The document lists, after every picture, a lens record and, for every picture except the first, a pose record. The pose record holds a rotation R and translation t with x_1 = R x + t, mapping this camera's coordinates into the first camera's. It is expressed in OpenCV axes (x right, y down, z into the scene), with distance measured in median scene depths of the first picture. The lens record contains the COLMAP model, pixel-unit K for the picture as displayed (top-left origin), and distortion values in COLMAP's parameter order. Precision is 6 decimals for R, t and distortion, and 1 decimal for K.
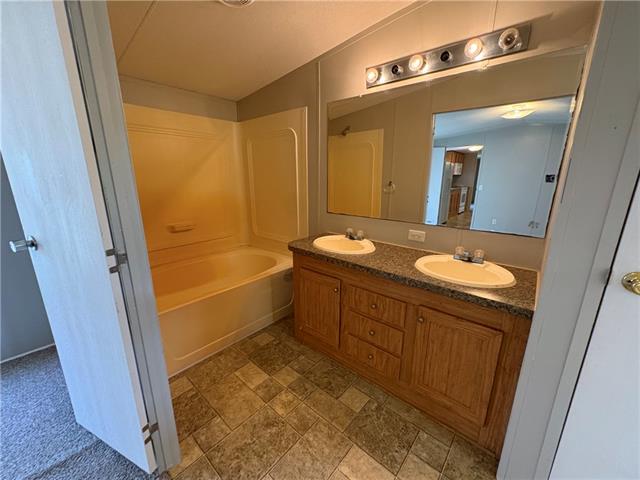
lens RADIAL K [[259.0, 0, 320.0], [0, 259.0, 240.0], [0, 0, 1]] dist [0.010849, 0.000043]
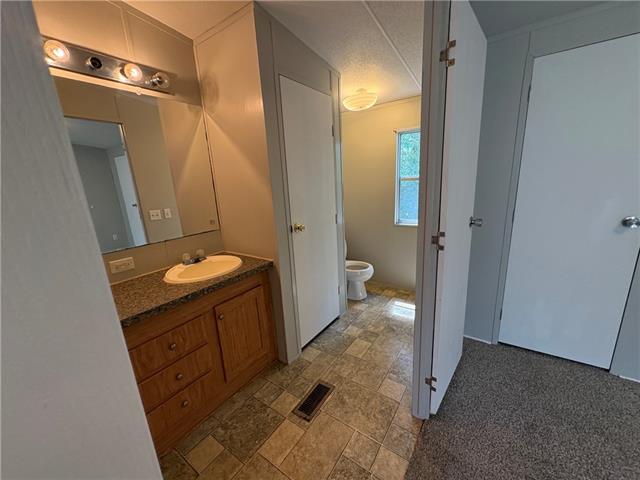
lens RADIAL K [[253.4, 0, 319.2], [0, 253.4, 242.1], [0, 0, 1]] dist [0.000508, 0.000069]
pose [[-0.098965, -0.236422, 0.966597, -0.637539], [0.296835, 0.920128, 0.255447, -0.144277], [-0.949787, 0.312201, -0.020882, 0.526730]]
